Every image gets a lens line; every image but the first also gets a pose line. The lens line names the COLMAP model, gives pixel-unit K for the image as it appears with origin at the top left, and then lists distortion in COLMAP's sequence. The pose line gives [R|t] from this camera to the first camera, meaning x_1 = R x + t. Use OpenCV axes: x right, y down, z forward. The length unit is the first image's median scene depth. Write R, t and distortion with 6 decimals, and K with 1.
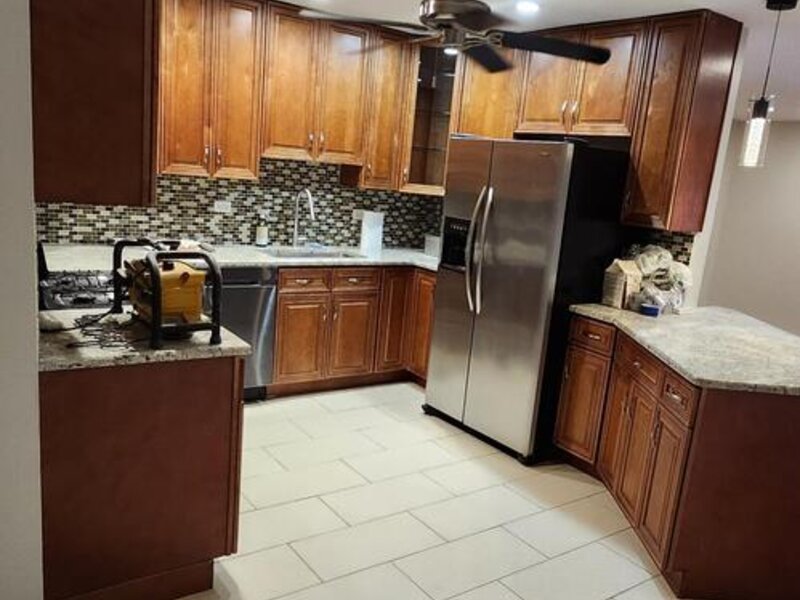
lens RADIAL K [[707.3, 0, 402.0], [0, 707.3, 305.5], [0, 0, 1]] dist [0.059218, -0.000610]
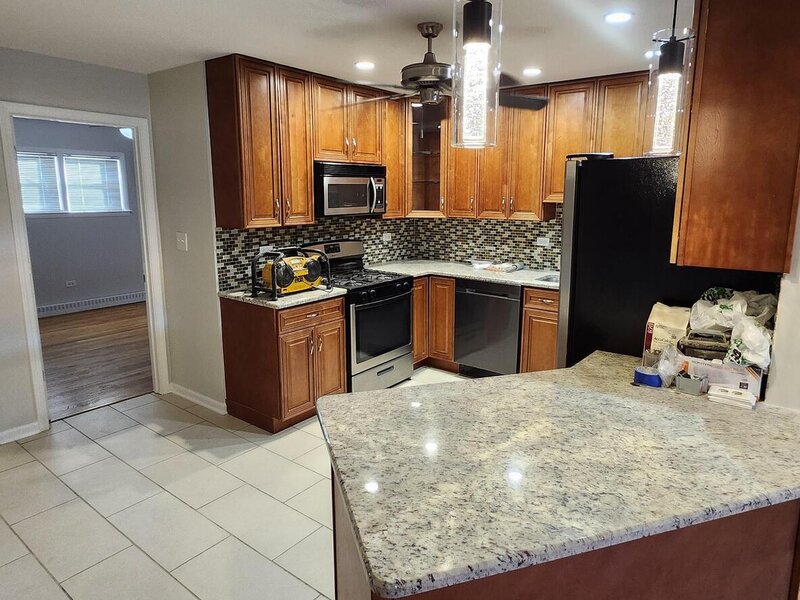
lens RADIAL K [[506.3, 0, 396.0], [0, 506.3, 287.0], [0, 0, 1]] dist [-0.017512, 0.006204]
pose [[0.292396, 0.086319, -0.952394, 0.614282], [-0.165189, 0.985506, 0.038605, -0.048164], [0.941922, 0.146036, 0.302417, 0.487591]]
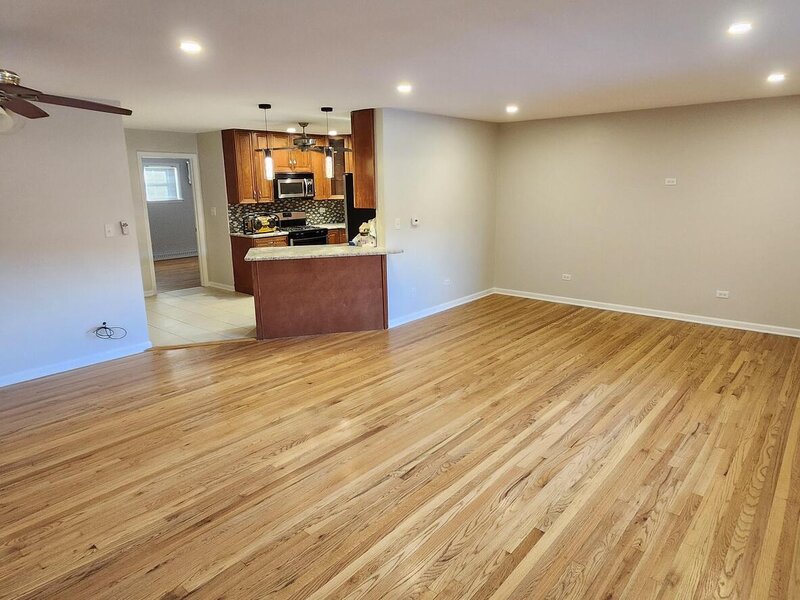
lens RADIAL K [[506.3, 0, 402.0], [0, 506.3, 295.5], [0, 0, 1]] dist [-0.017512, 0.006204]
pose [[0.237835, 0.119101, -0.963976, 1.664603], [-0.155852, 0.984274, 0.083157, 0.011422], [0.958720, 0.130460, 0.252657, 0.628555]]
